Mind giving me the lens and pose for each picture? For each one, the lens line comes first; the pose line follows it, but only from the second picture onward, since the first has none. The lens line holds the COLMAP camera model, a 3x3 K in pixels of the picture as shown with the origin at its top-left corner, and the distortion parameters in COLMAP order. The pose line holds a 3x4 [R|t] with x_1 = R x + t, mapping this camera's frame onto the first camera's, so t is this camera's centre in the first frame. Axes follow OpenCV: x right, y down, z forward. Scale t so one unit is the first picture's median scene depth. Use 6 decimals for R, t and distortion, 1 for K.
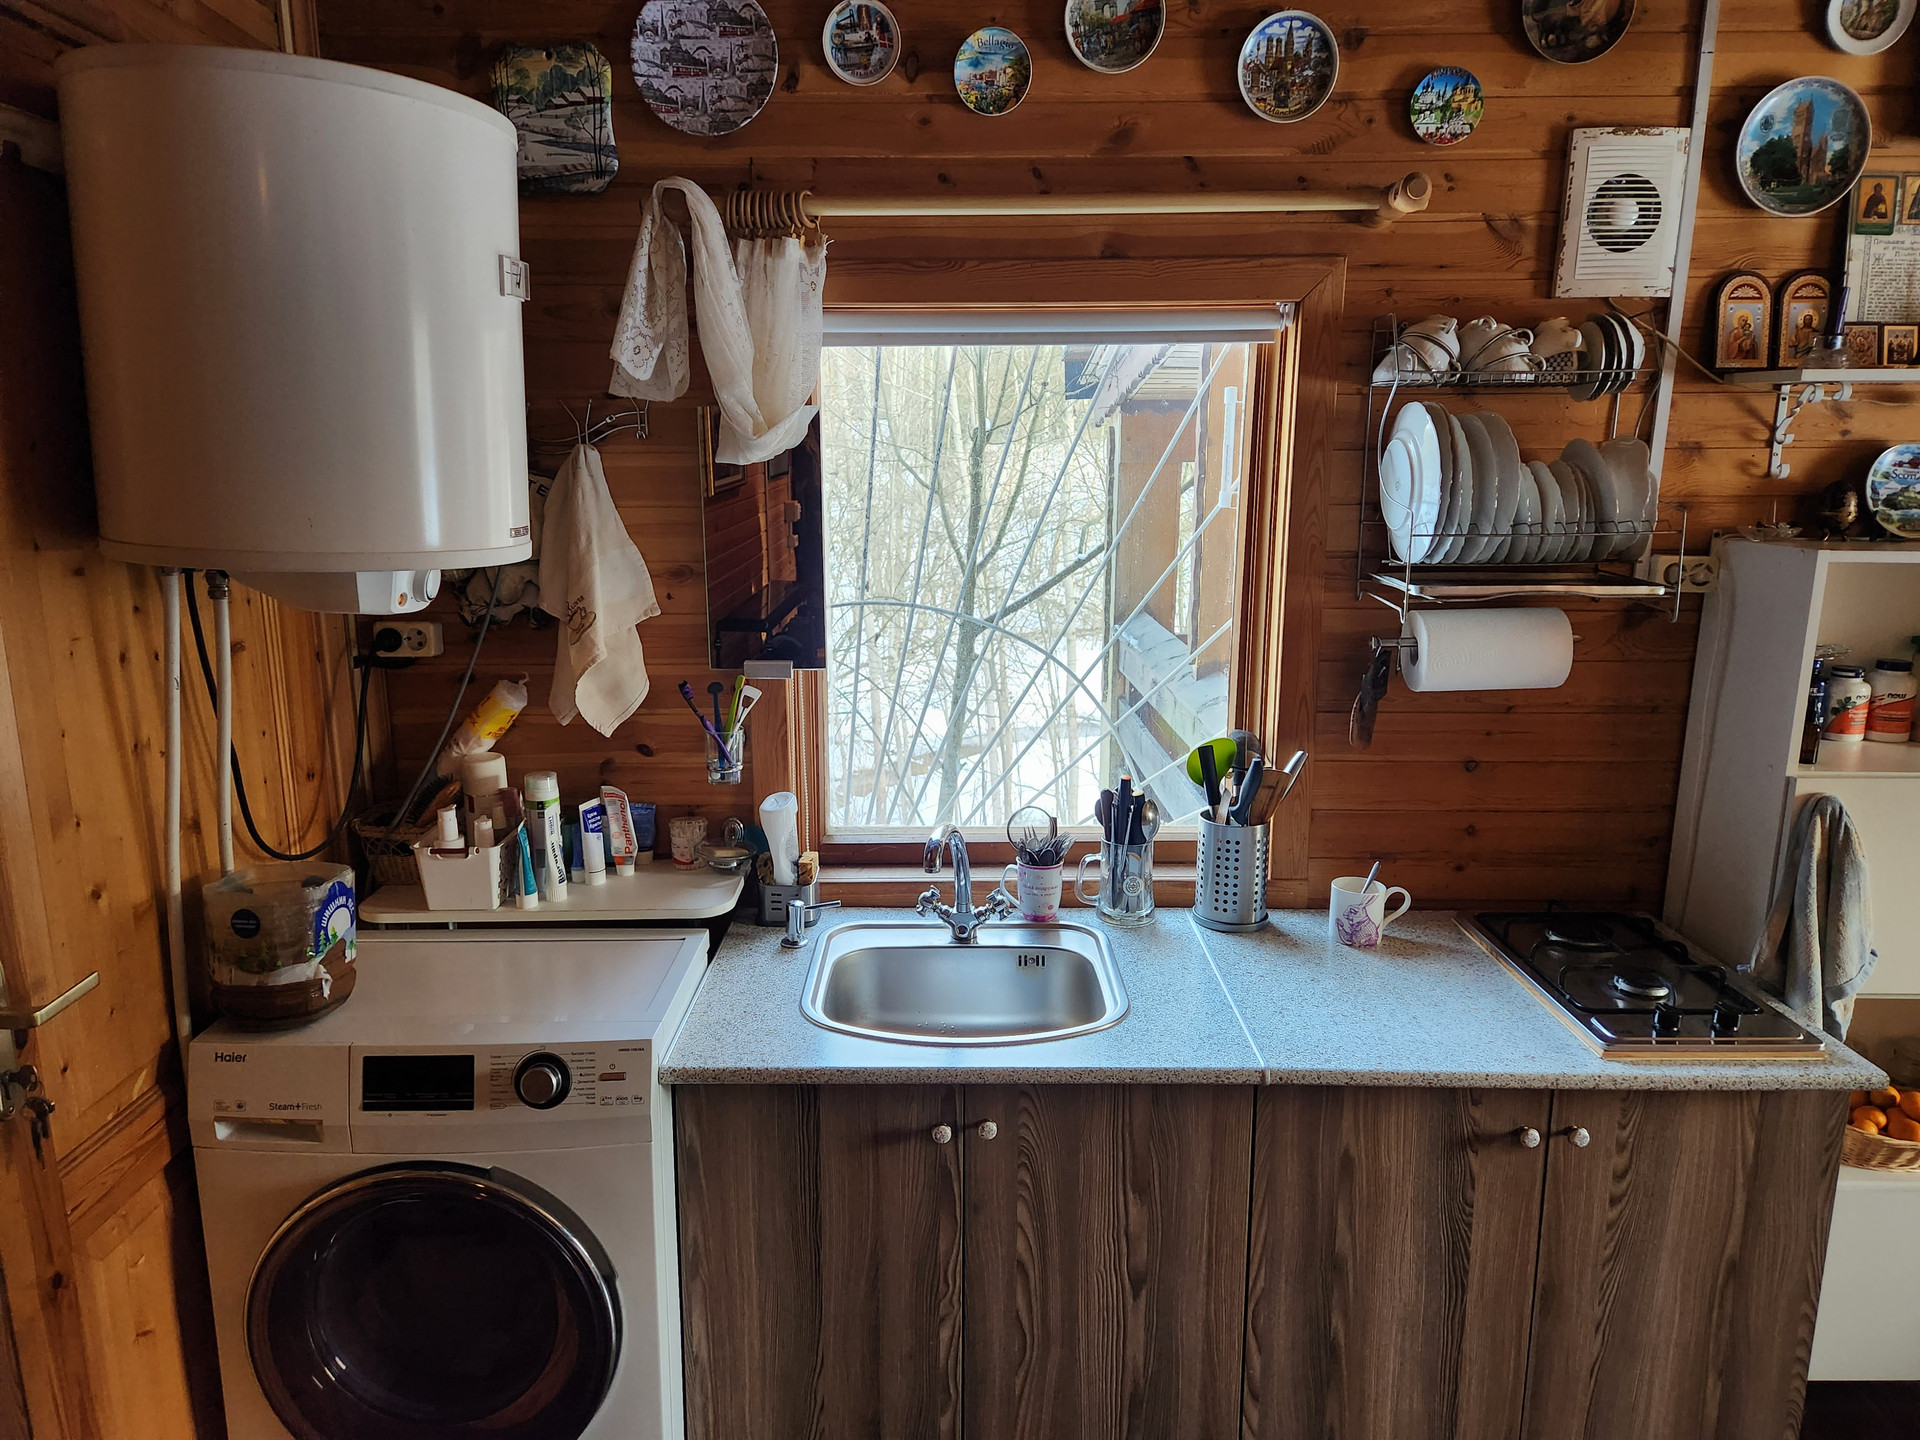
lens RADIAL K [[1271.9, 0, 949.9], [0, 1271.9, 715.2], [0, 0, 1]] dist [0.060489, -0.045922]
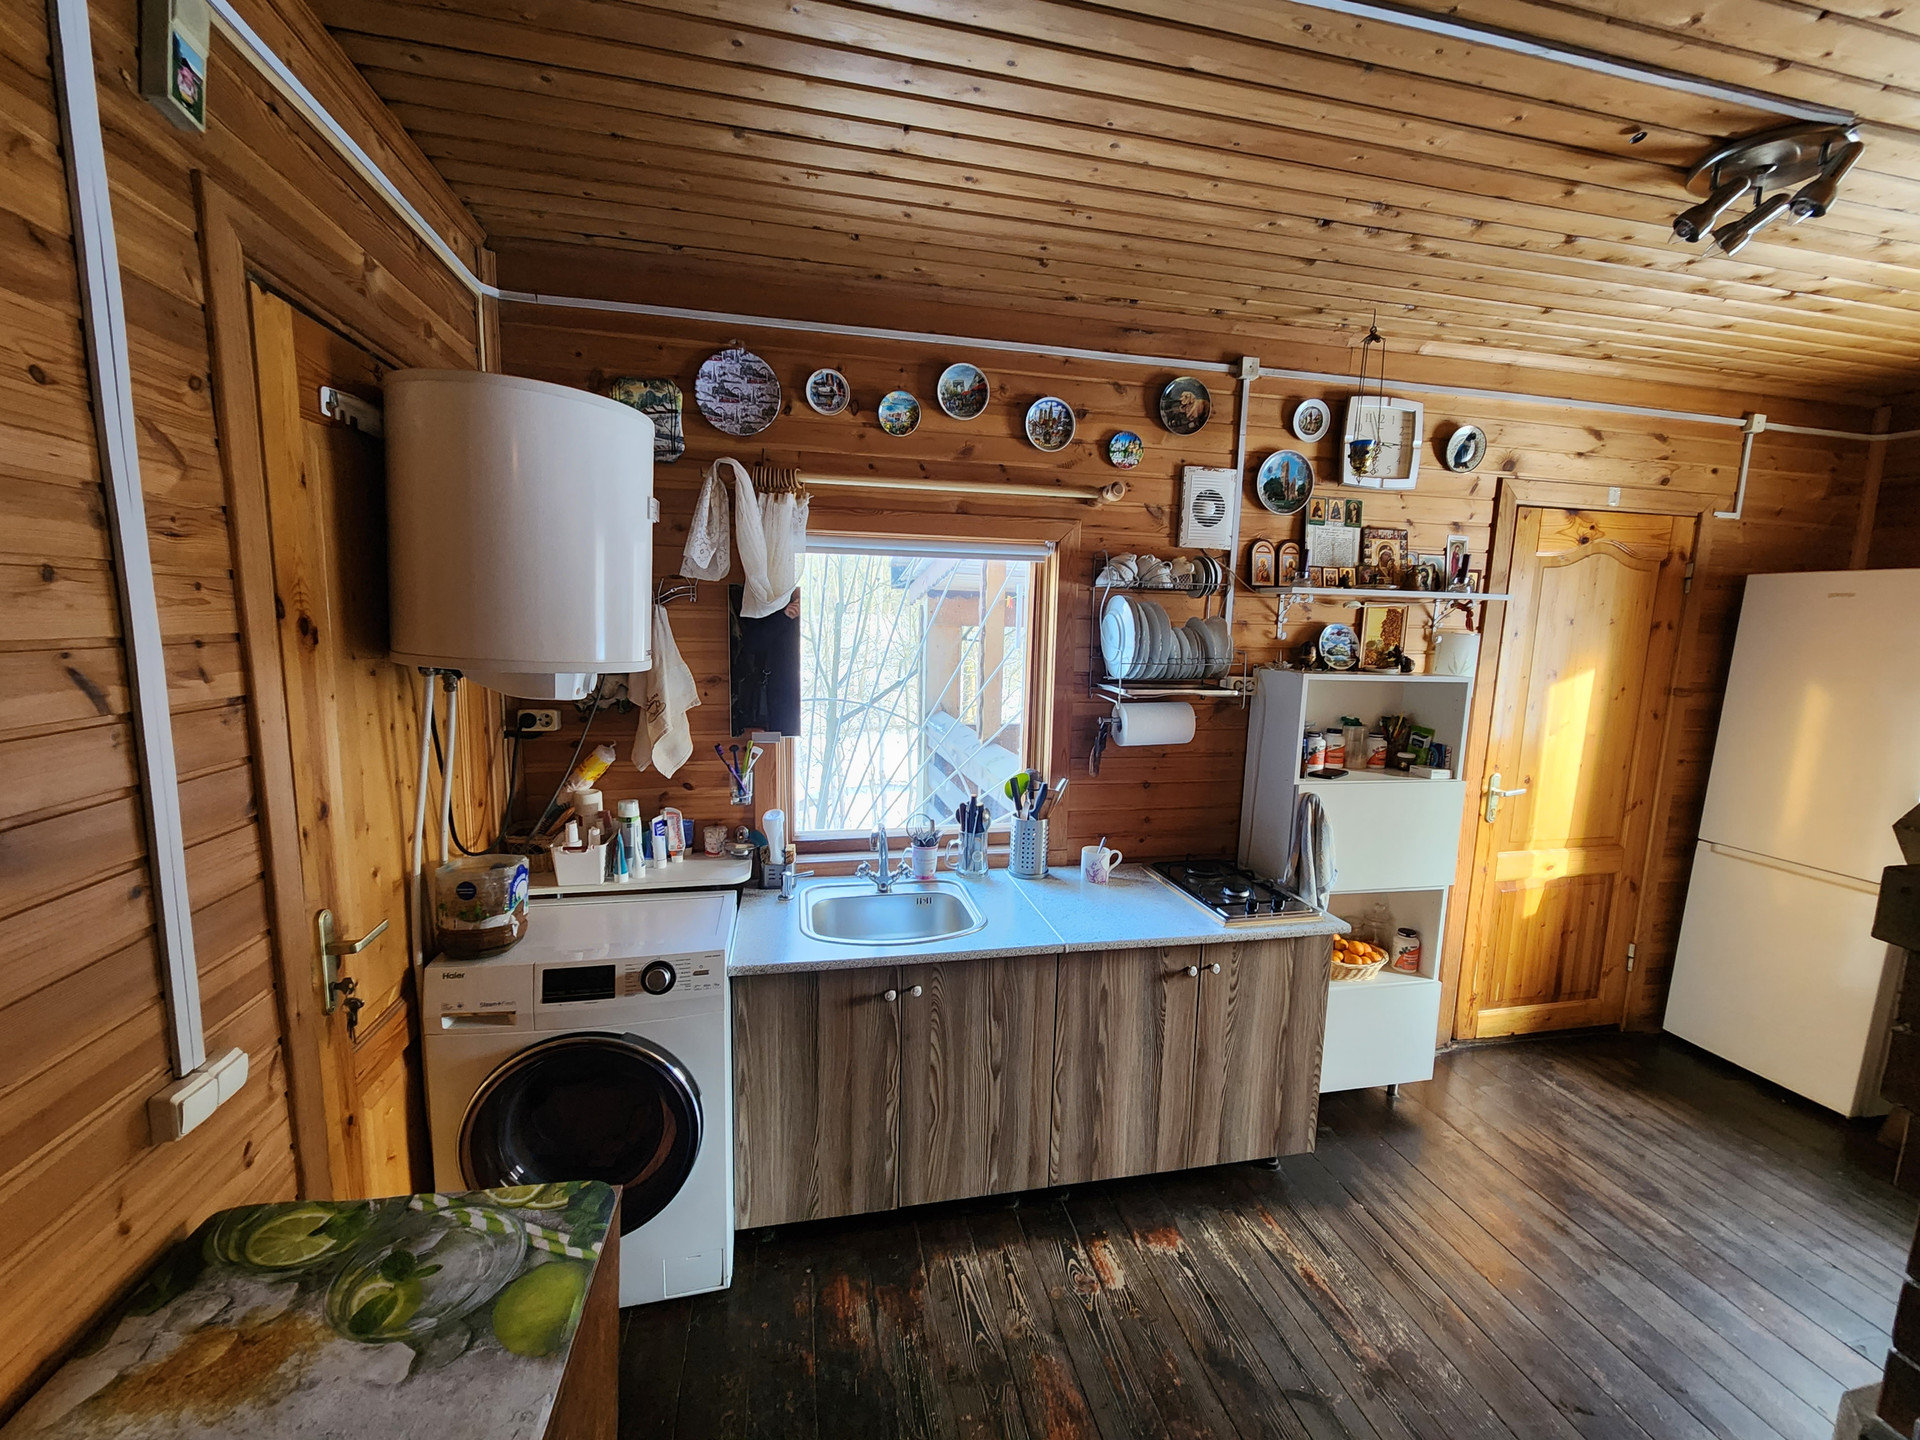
lens RADIAL K [[786.1, 0, 964.7], [0, 786.1, 725.9], [0, 0, 1]] dist [0.002671, -0.000425]
pose [[0.975971, -0.004681, 0.217851, -0.123430], [0.020006, 0.997472, -0.068193, 0.028733], [-0.216981, 0.070913, 0.973597, -0.092487]]
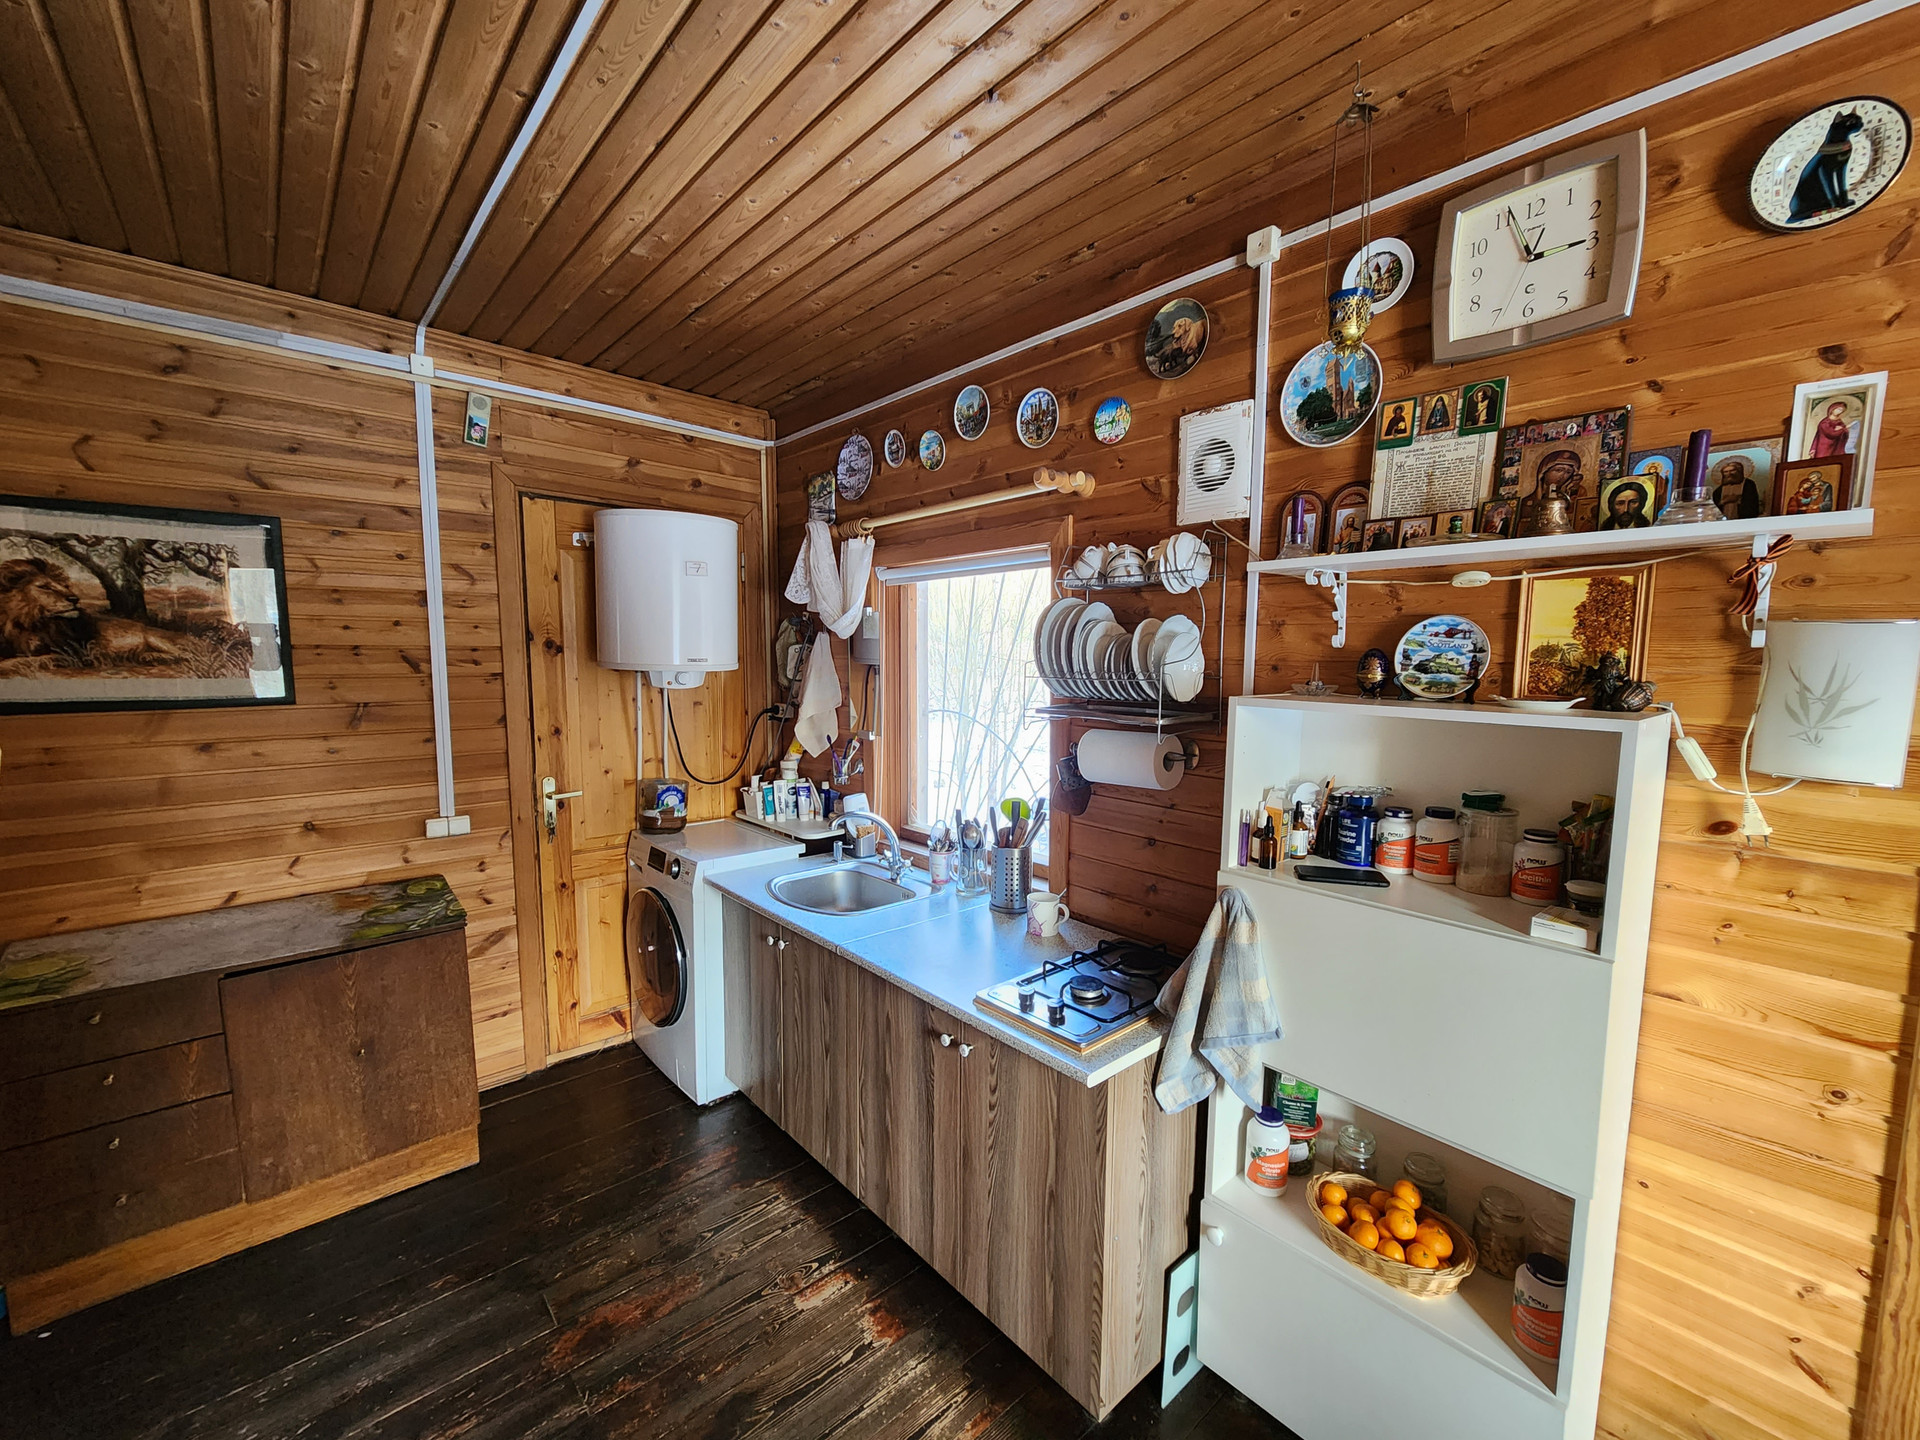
lens RADIAL K [[786.1, 0, 960.0], [0, 786.1, 727.6], [0, 0, 1]] dist [0.002671, -0.000425]
pose [[0.668095, 0.075450, -0.740241, 1.017185], [-0.160214, 0.986097, -0.044089, -0.016073], [0.726623, 0.148052, 0.670894, 0.255101]]
